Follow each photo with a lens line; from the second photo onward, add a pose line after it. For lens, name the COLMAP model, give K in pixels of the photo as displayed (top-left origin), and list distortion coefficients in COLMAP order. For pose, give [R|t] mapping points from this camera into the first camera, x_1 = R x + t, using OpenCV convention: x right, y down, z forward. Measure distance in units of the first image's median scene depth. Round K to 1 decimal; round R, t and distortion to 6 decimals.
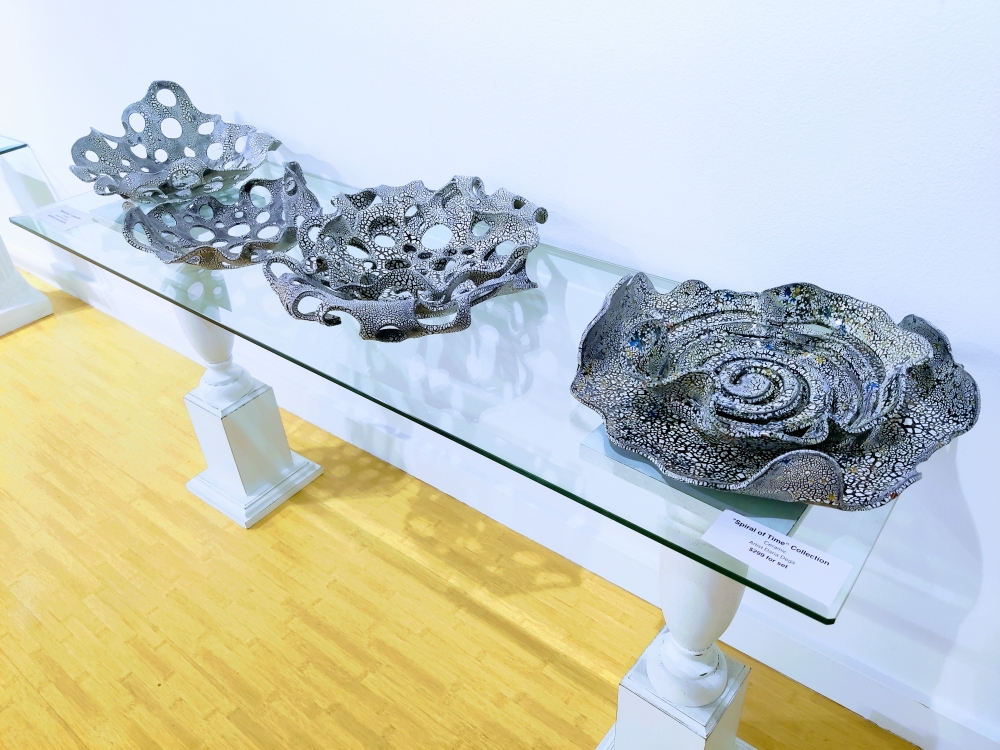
lens RADIAL K [[785.0, 0, 496.4], [0, 785.0, 389.7], [0, 0, 1]] dist [-0.002863, -0.000178]
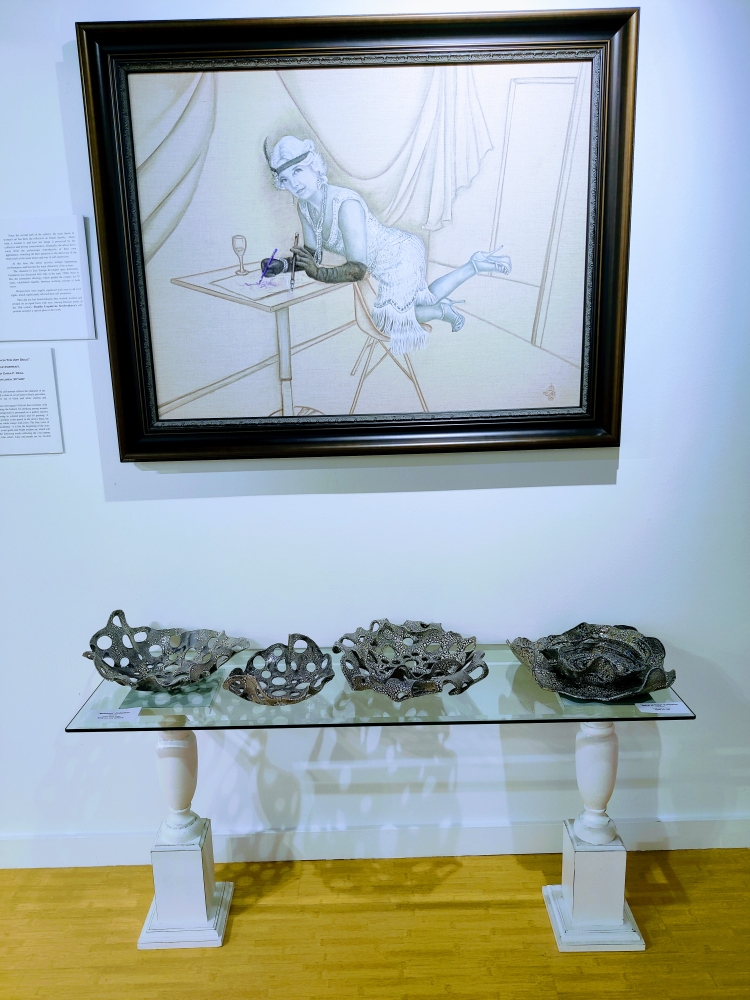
lens RADIAL K [[785.0, 0, 380.9], [0, 785.0, 499.1], [0, 0, 1]] dist [-0.002863, -0.000178]
pose [[0.777591, -0.104209, 0.620074, -0.896502], [0.354974, 0.886738, -0.296123, 0.012807], [-0.518985, 0.450372, 0.726512, -0.350132]]
